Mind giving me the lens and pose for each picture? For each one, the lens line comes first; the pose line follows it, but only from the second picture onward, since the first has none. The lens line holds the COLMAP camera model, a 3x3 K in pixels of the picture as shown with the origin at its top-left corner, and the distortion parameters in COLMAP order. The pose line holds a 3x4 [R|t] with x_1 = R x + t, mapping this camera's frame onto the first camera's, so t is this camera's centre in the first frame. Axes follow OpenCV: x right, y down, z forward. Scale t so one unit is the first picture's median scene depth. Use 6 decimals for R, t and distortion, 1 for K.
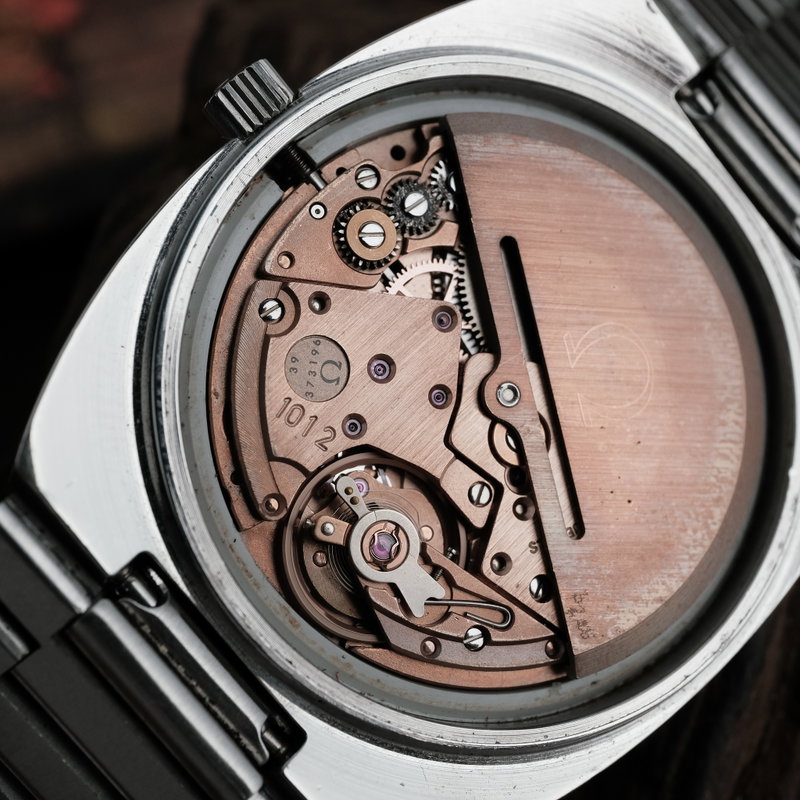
lens RADIAL K [[1412.3, 0, 400.0], [0, 1412.3, 400.0], [0, 0, 1]] dist [-0.002500, 0.179996]
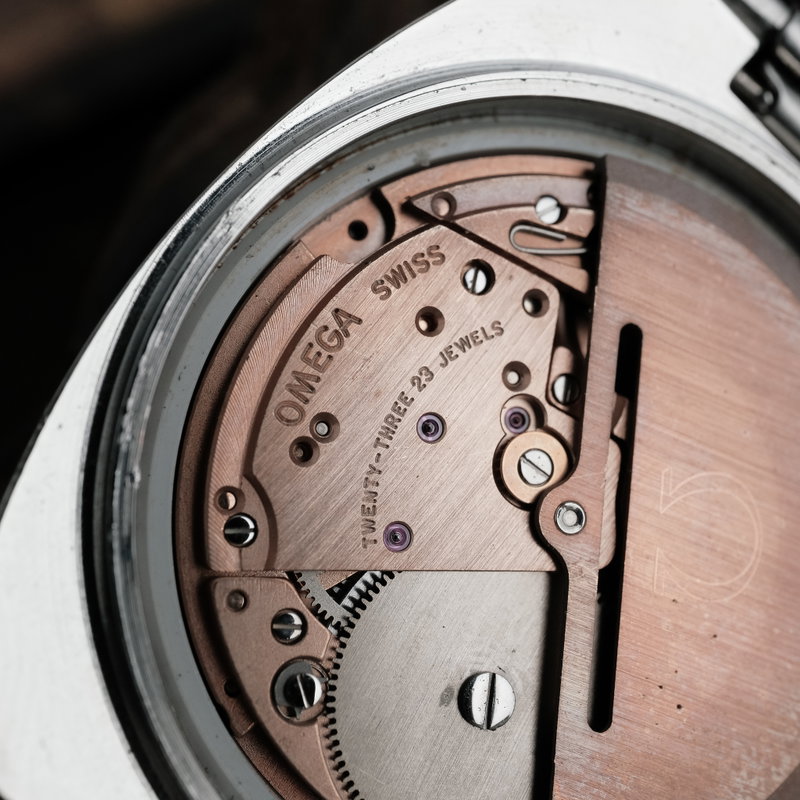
lens RADIAL K [[1412.3, 0, 400.0], [0, 1412.3, 400.0], [0, 0, 1]] dist [-0.002500, 0.179996]
pose [[0.945187, 0.319527, -0.067261, 0.020379], [-0.324485, 0.942139, -0.084157, 0.029491], [0.036479, 0.101369, 0.994180, 0.229294]]
